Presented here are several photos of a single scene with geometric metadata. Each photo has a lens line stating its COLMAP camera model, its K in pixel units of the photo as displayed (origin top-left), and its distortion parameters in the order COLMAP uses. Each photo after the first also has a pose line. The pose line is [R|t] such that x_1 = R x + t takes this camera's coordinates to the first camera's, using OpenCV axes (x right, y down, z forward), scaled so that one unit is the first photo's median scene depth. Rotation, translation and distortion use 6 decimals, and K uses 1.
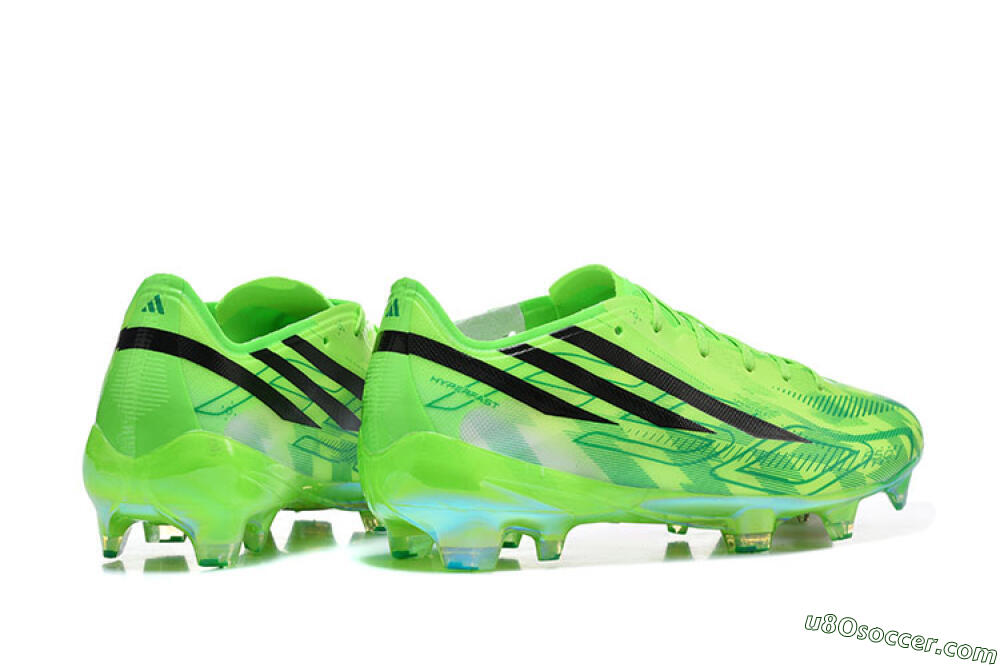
lens RADIAL K [[2852.8, 0, 500.0], [0, 2852.8, 333.5], [0, 0, 1]] dist [-0.051011, 0.660411]
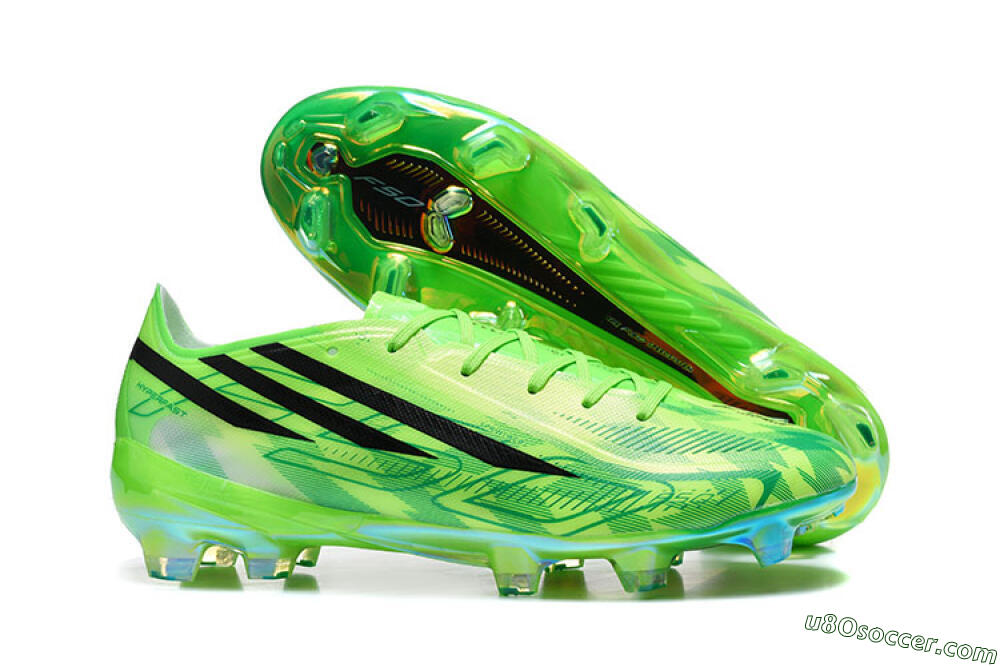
lens RADIAL K [[2852.8, 0, 500.0], [0, 2852.8, 333.5], [0, 0, 1]] dist [-0.051011, 0.660411]
pose [[0.707264, 0.023537, -0.706558, 0.736931], [-0.030866, 0.999521, 0.002399, -0.008086], [0.706276, 0.020112, 0.707651, 0.363574]]
